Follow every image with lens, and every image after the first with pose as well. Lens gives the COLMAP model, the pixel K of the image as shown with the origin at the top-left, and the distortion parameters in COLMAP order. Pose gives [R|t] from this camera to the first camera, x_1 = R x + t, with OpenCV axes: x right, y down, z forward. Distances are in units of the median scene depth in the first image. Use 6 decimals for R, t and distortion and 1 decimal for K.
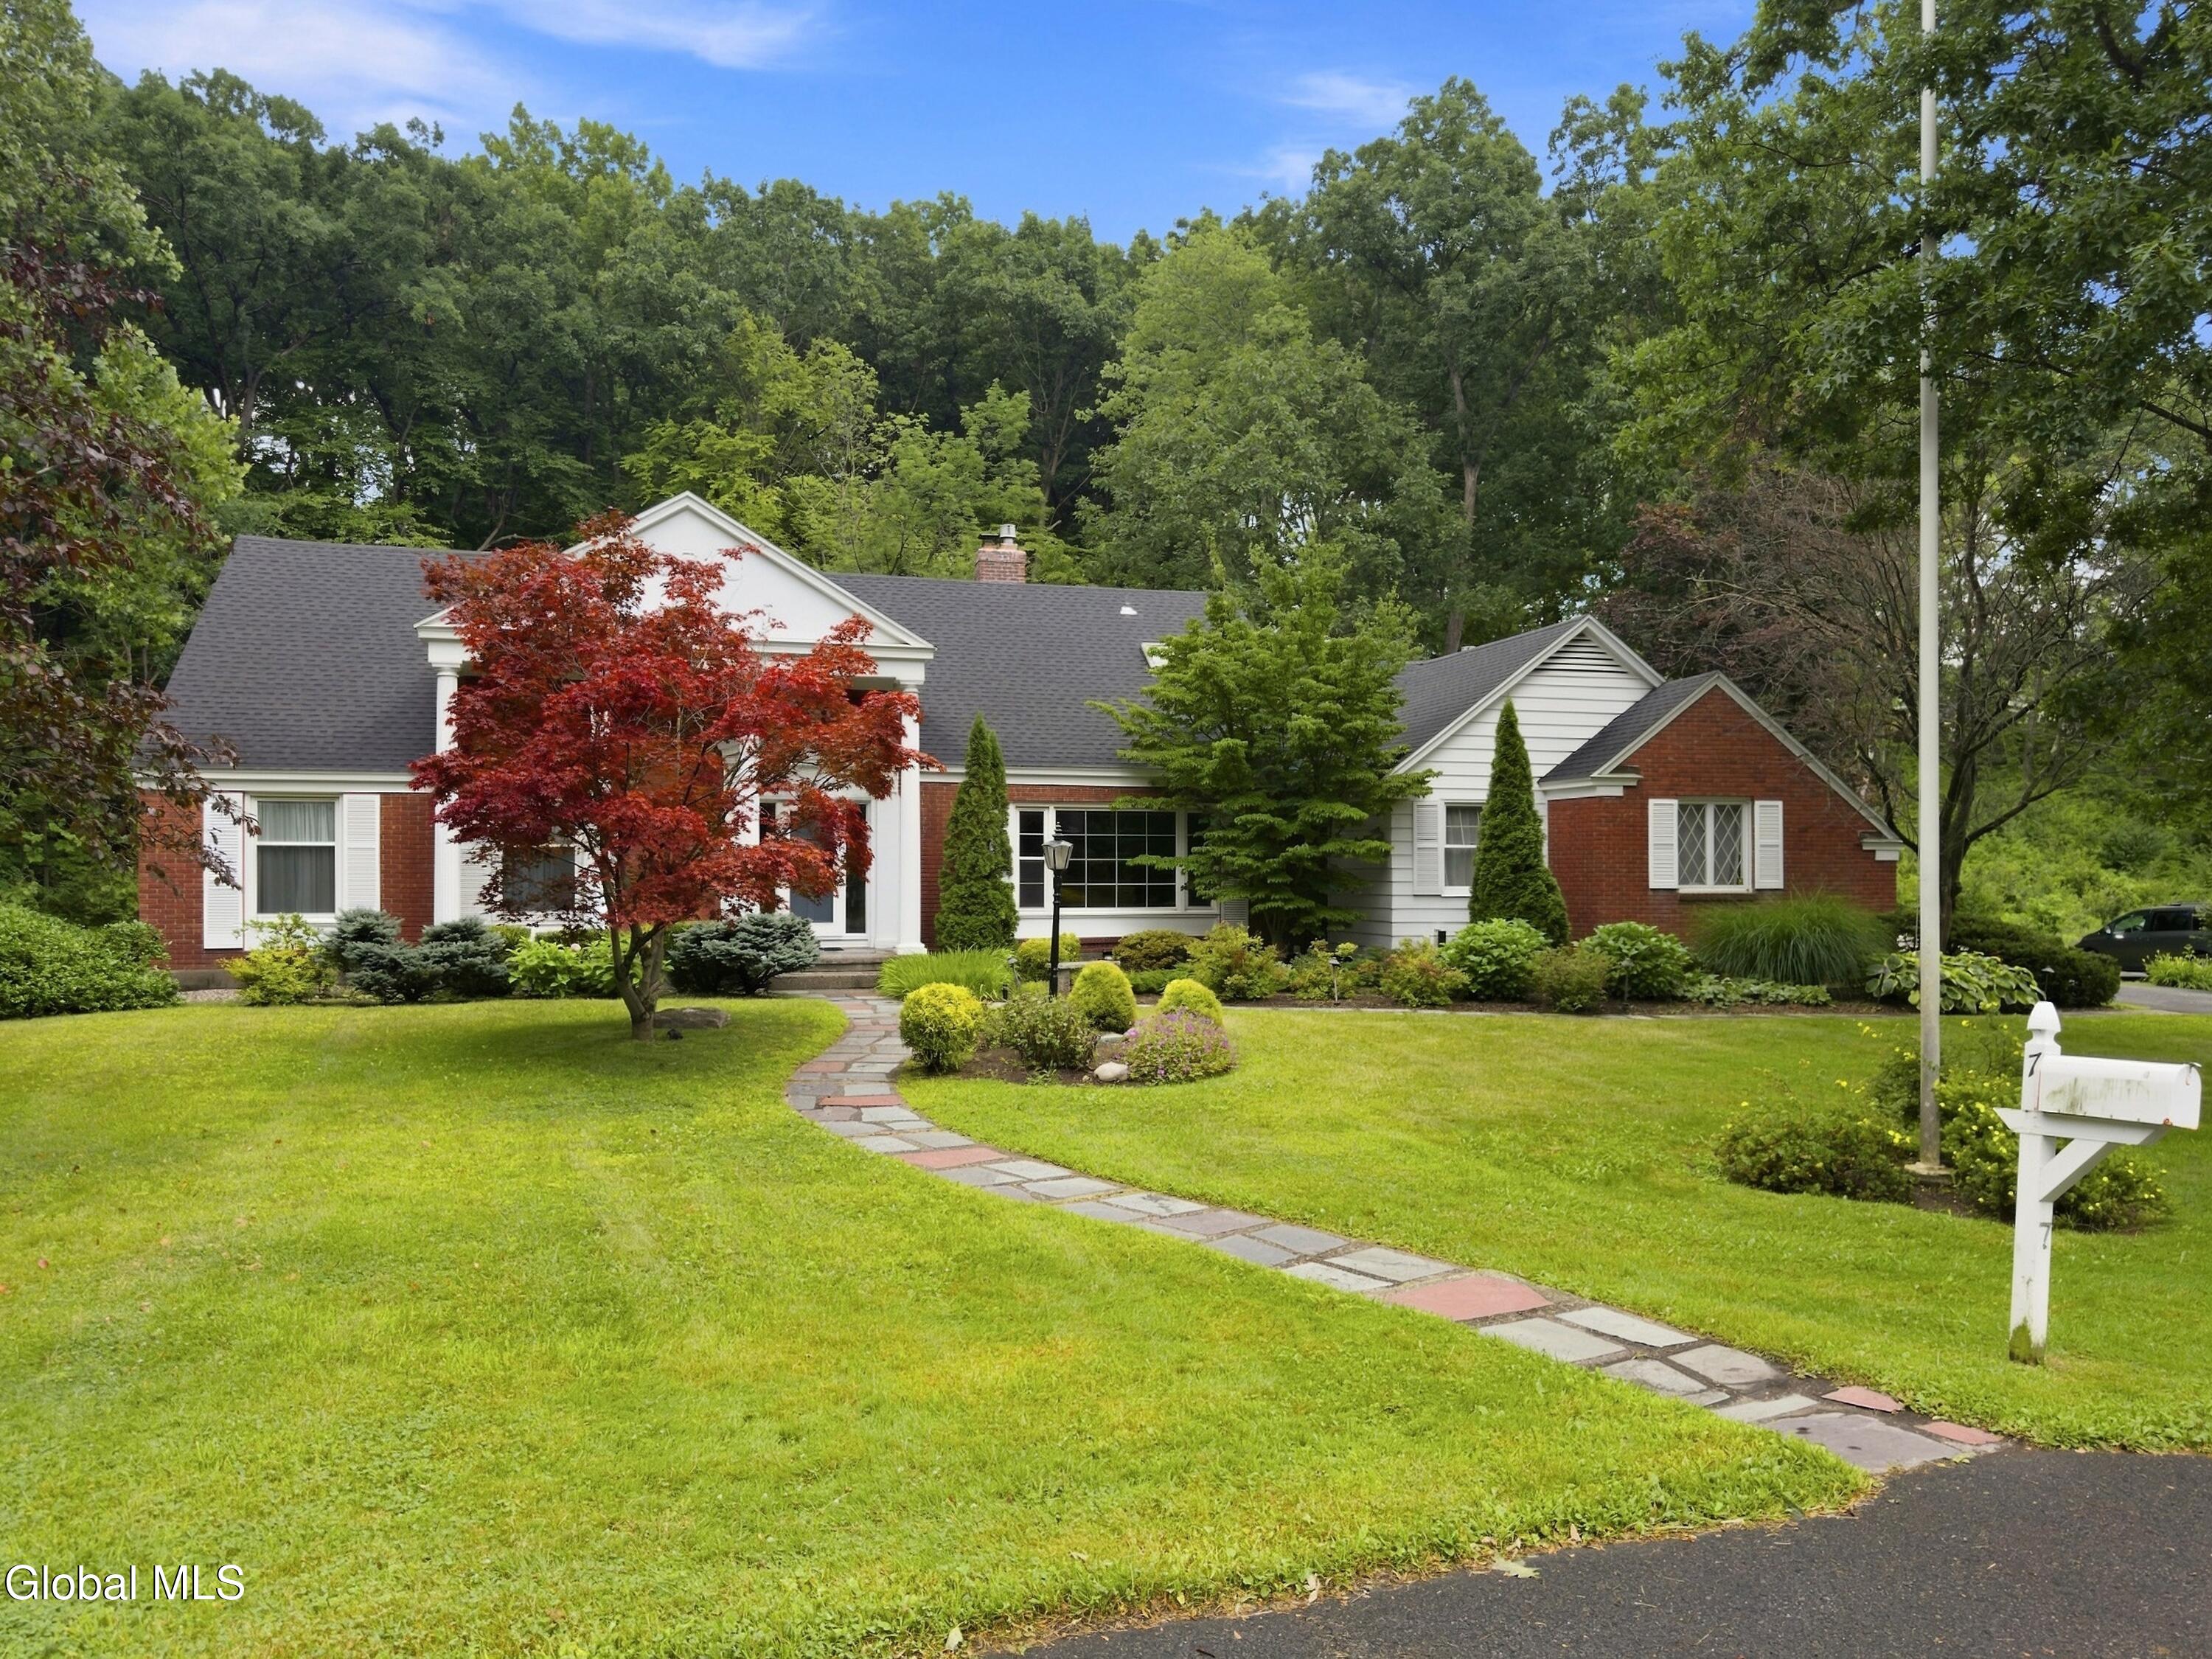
lens RADIAL K [[1524.7, 0, 1106.0], [0, 1524.7, 829.5], [0, 0, 1]] dist [0.160163, -0.292851]
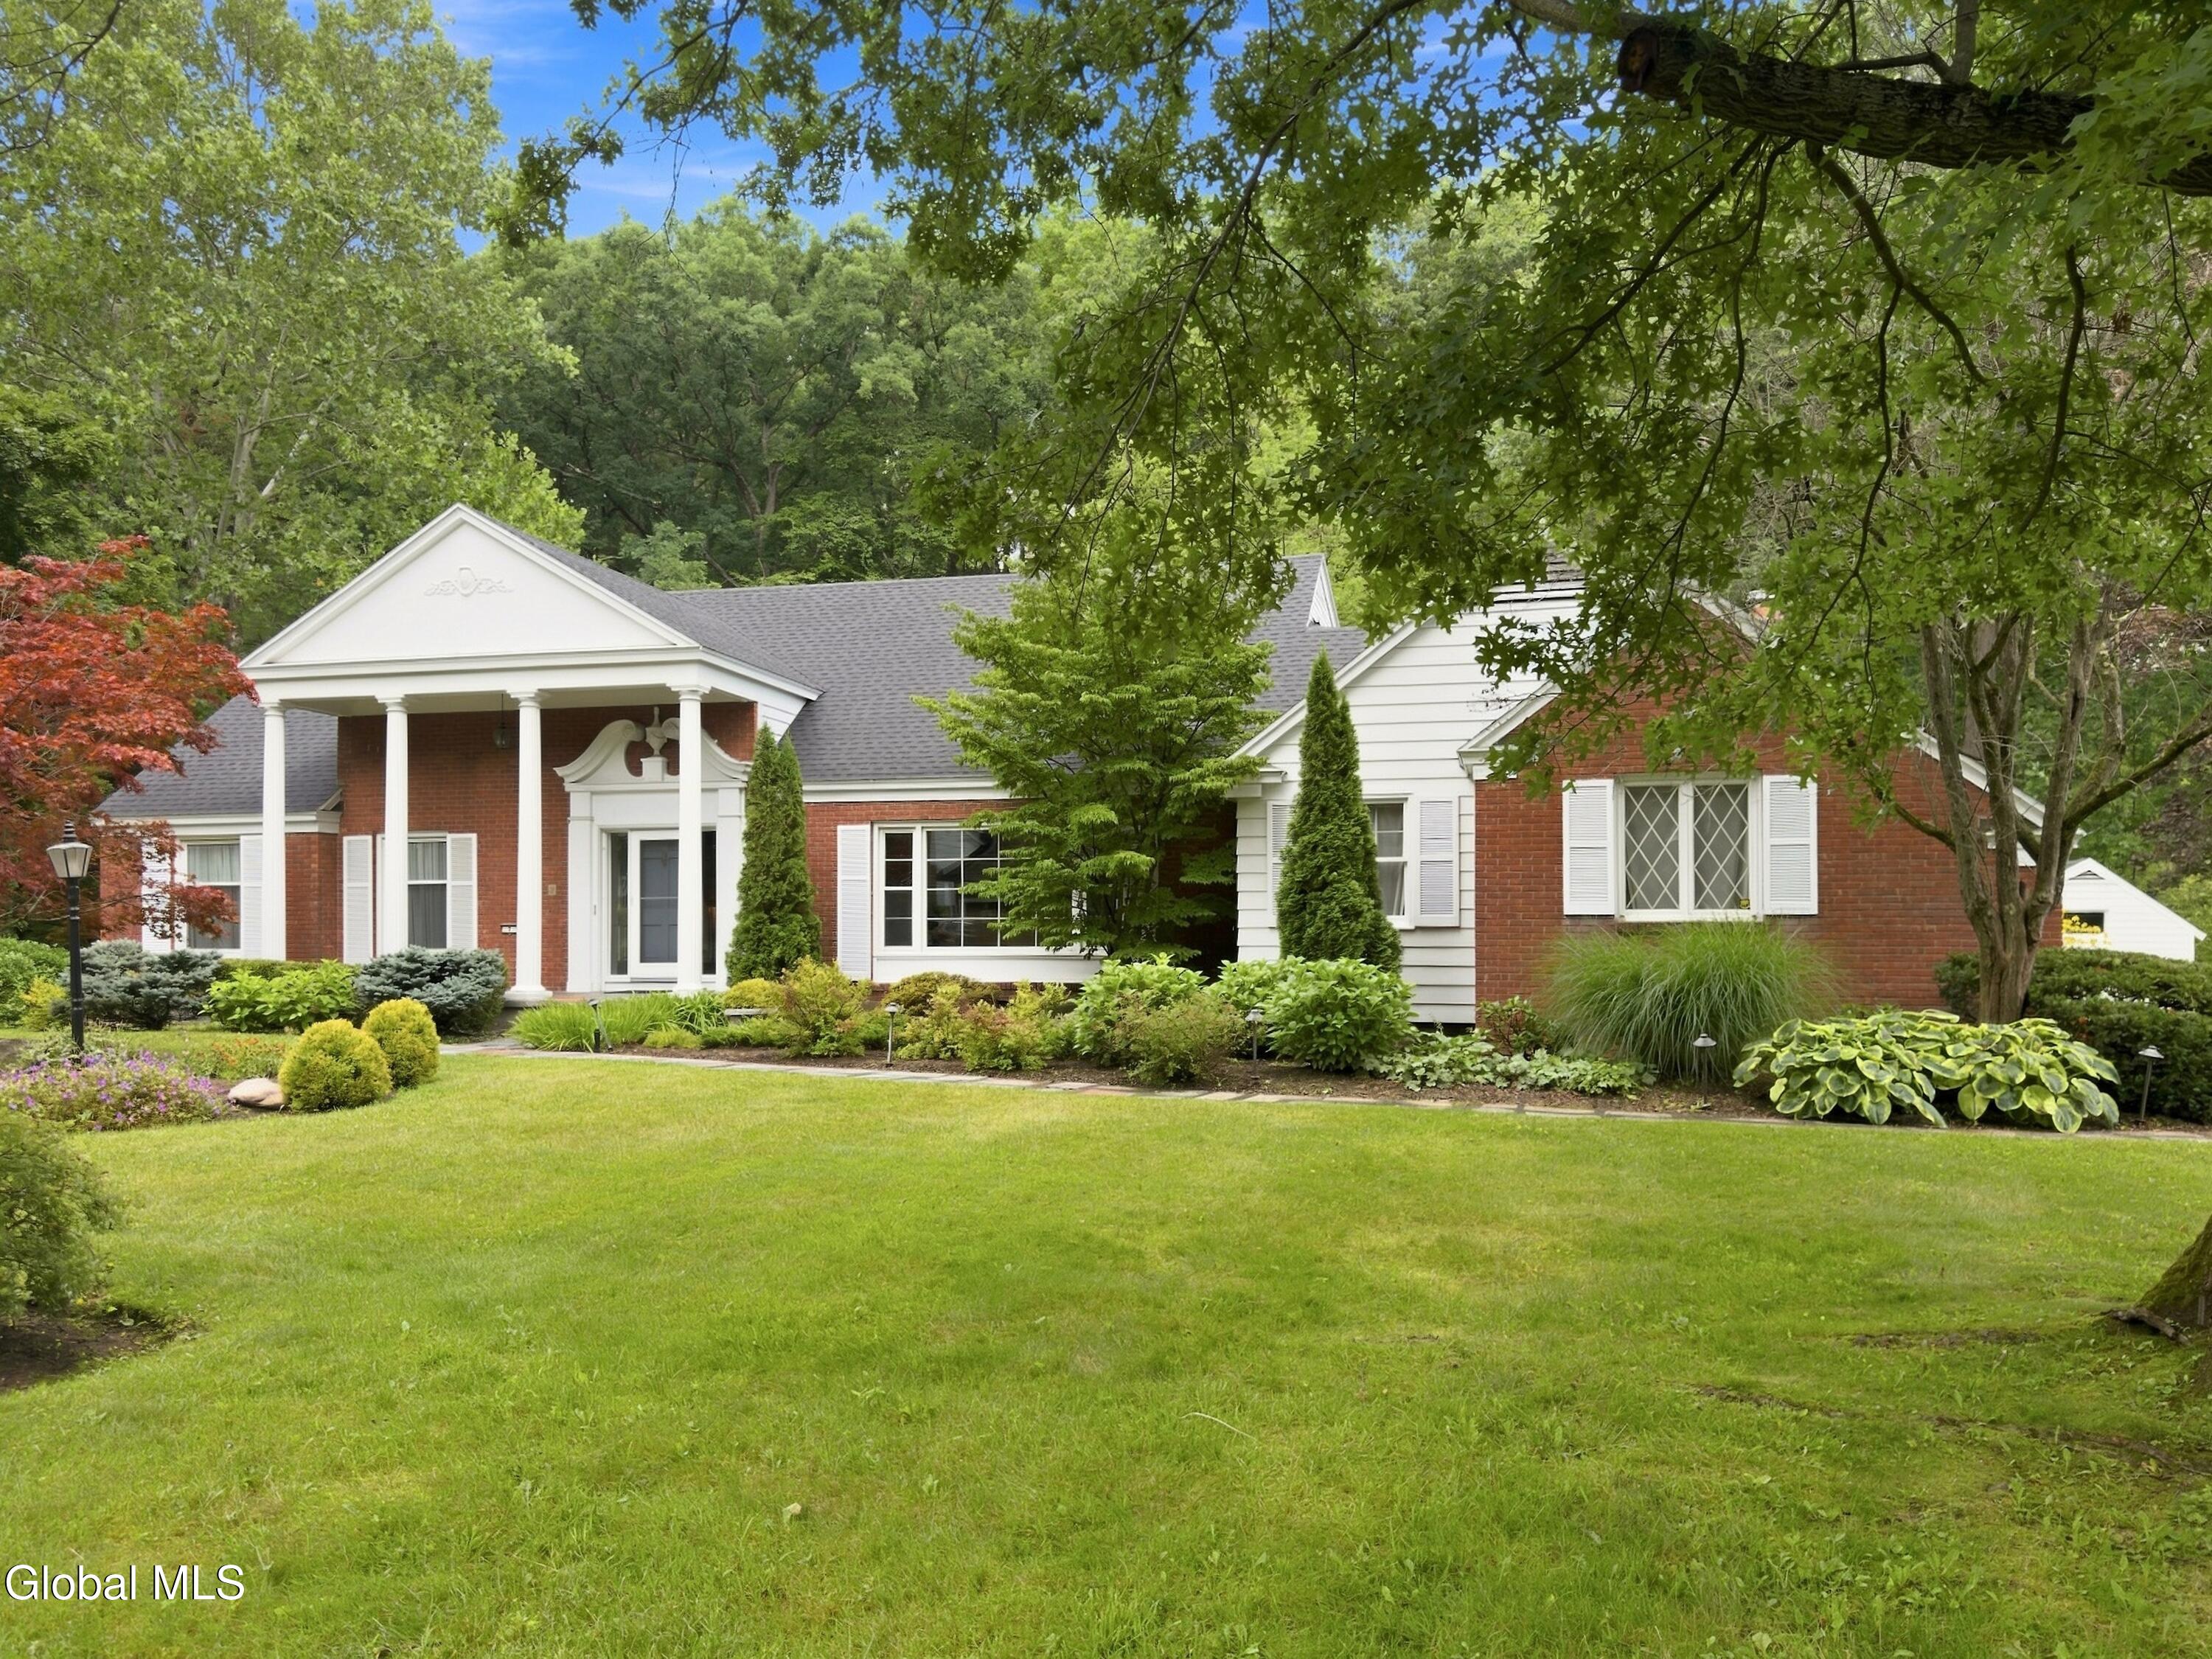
lens RADIAL K [[1615.8, 0, 1110.9], [0, 1615.8, 875.3], [0, 0, 1]] dist [0.080699, -0.154882]
pose [[0.877384, -0.021233, -0.479319, 0.500966], [0.017086, 0.999769, -0.013014, 0.025919], [0.479484, 0.003228, 0.877544, 0.285170]]
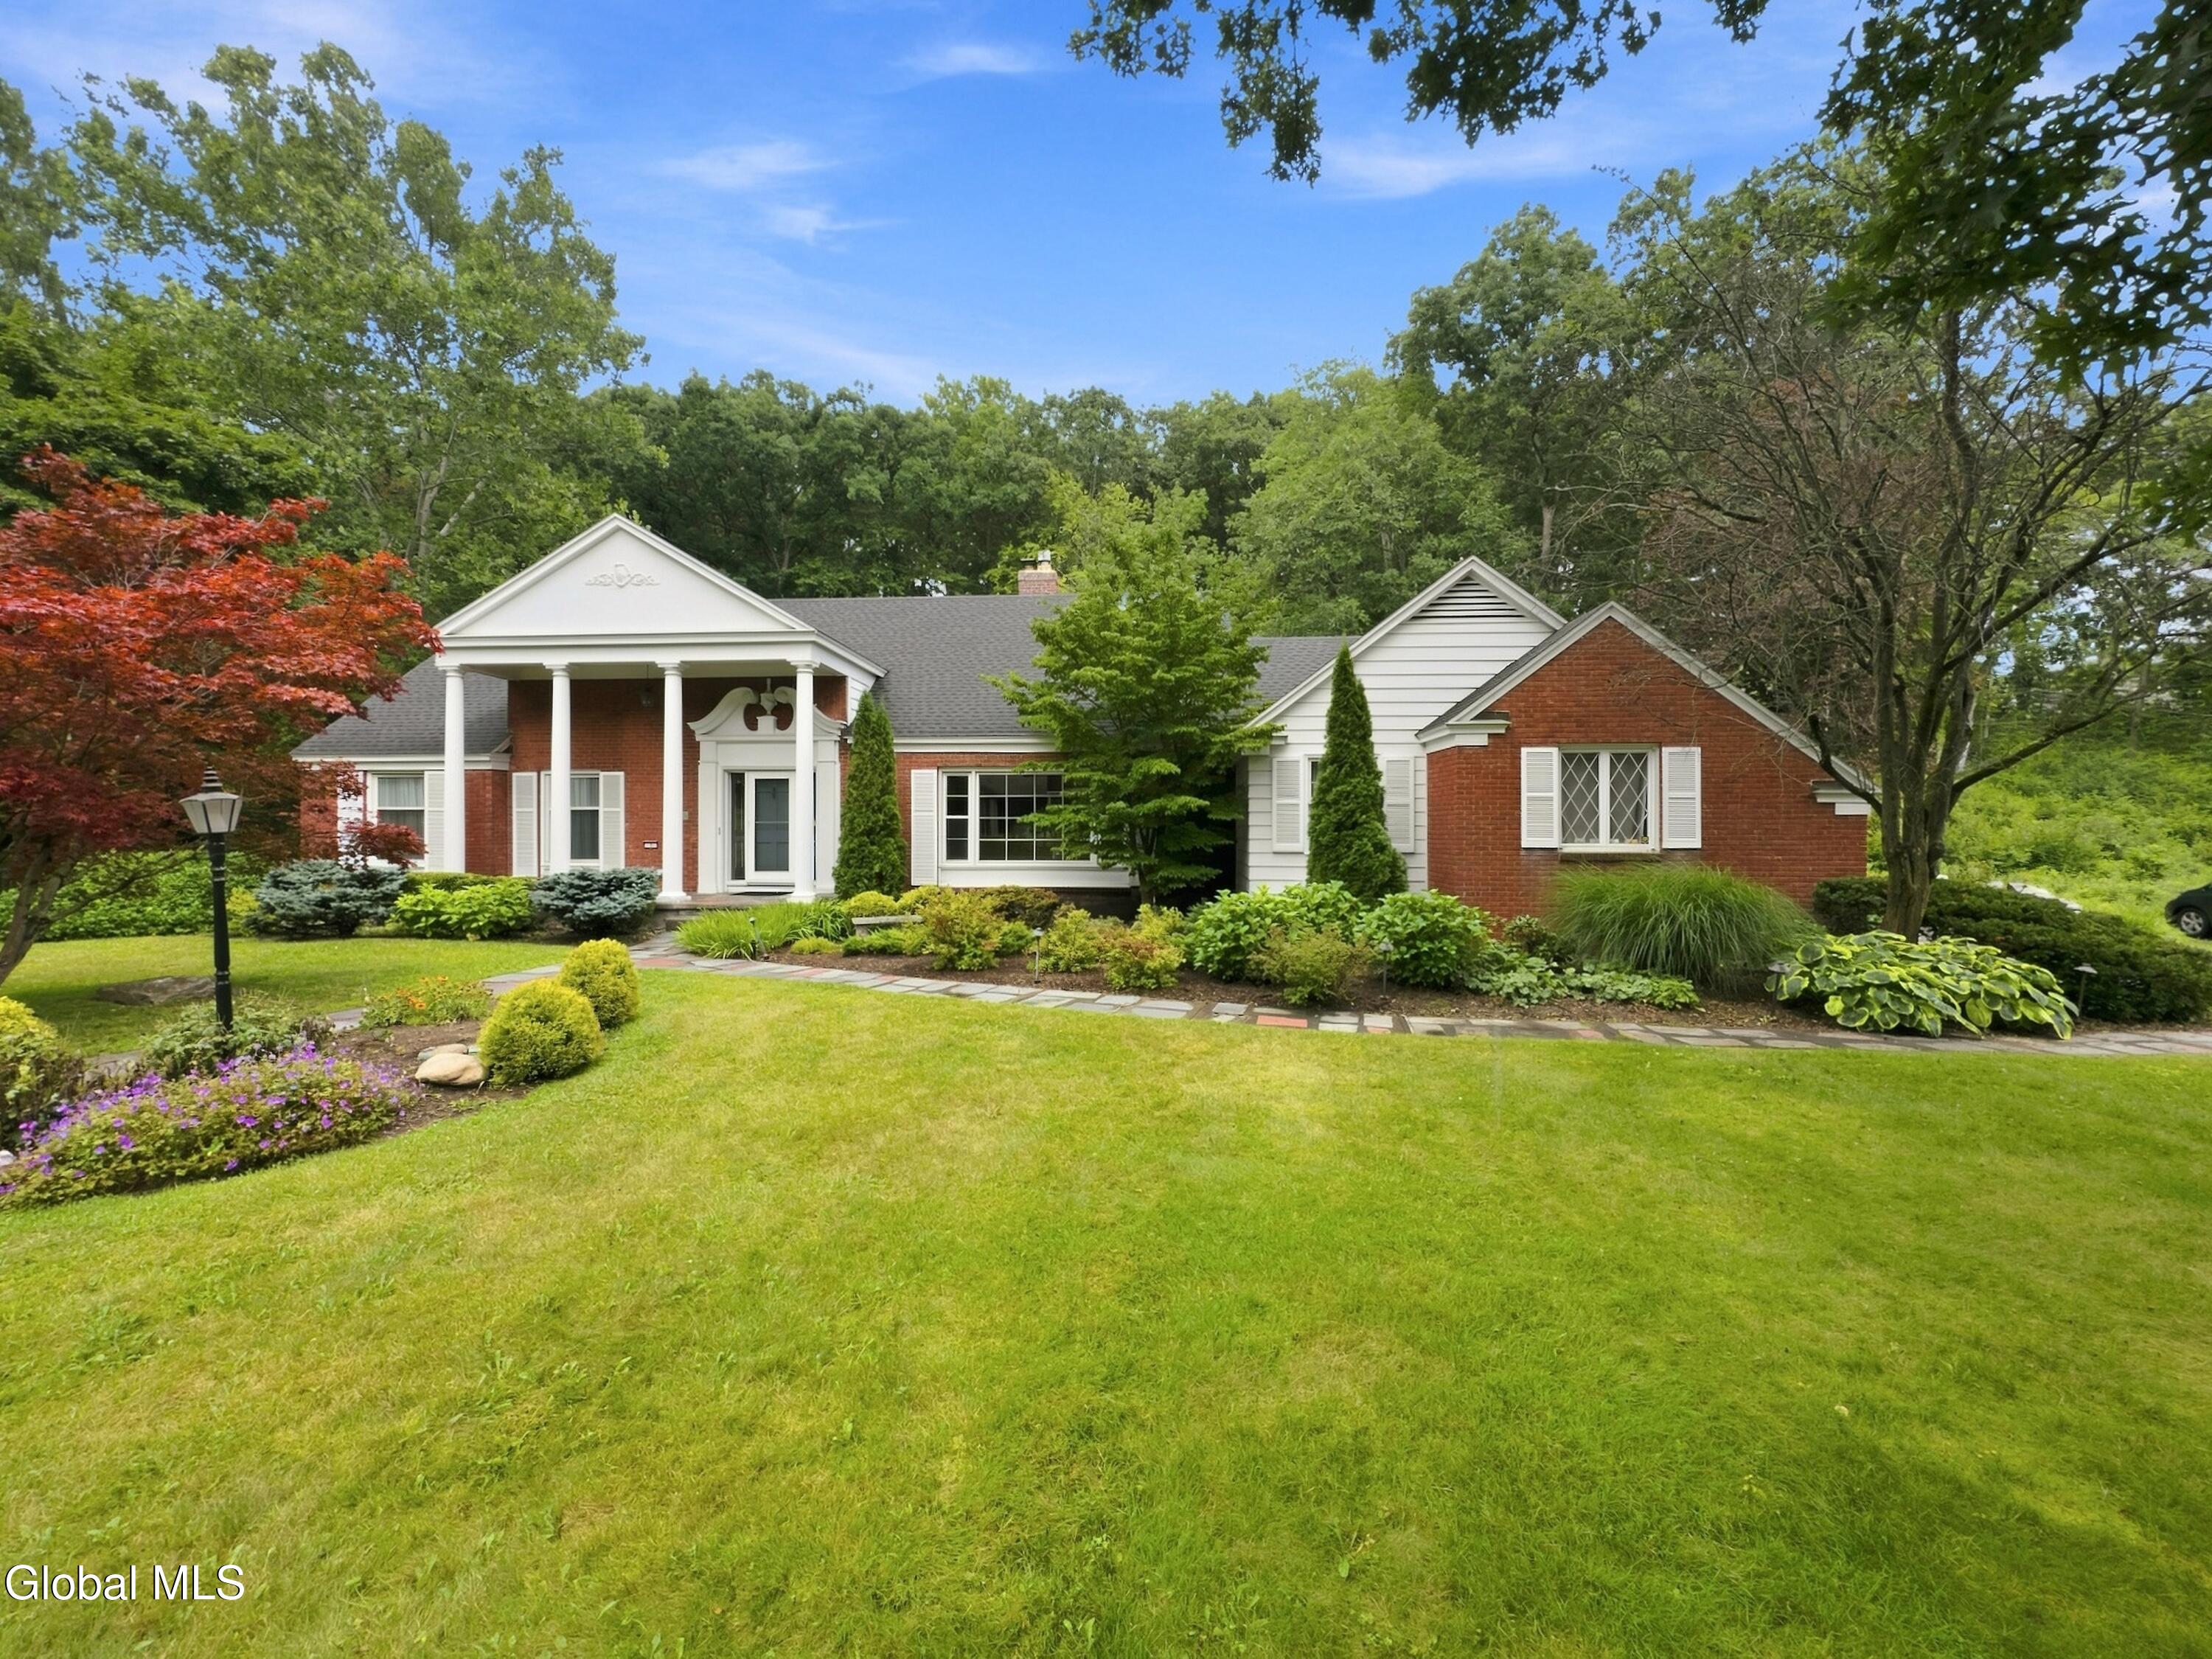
lens RADIAL K [[888.9, 0, 1104.0], [0, 888.9, 802.7], [0, 0, 1]] dist [-0.006329, -0.000307]
pose [[0.945039, -0.009221, -0.326828, 0.282864], [0.009993, 0.999950, 0.000683, 0.009087], [0.326805, -0.003911, 0.945084, 0.425607]]
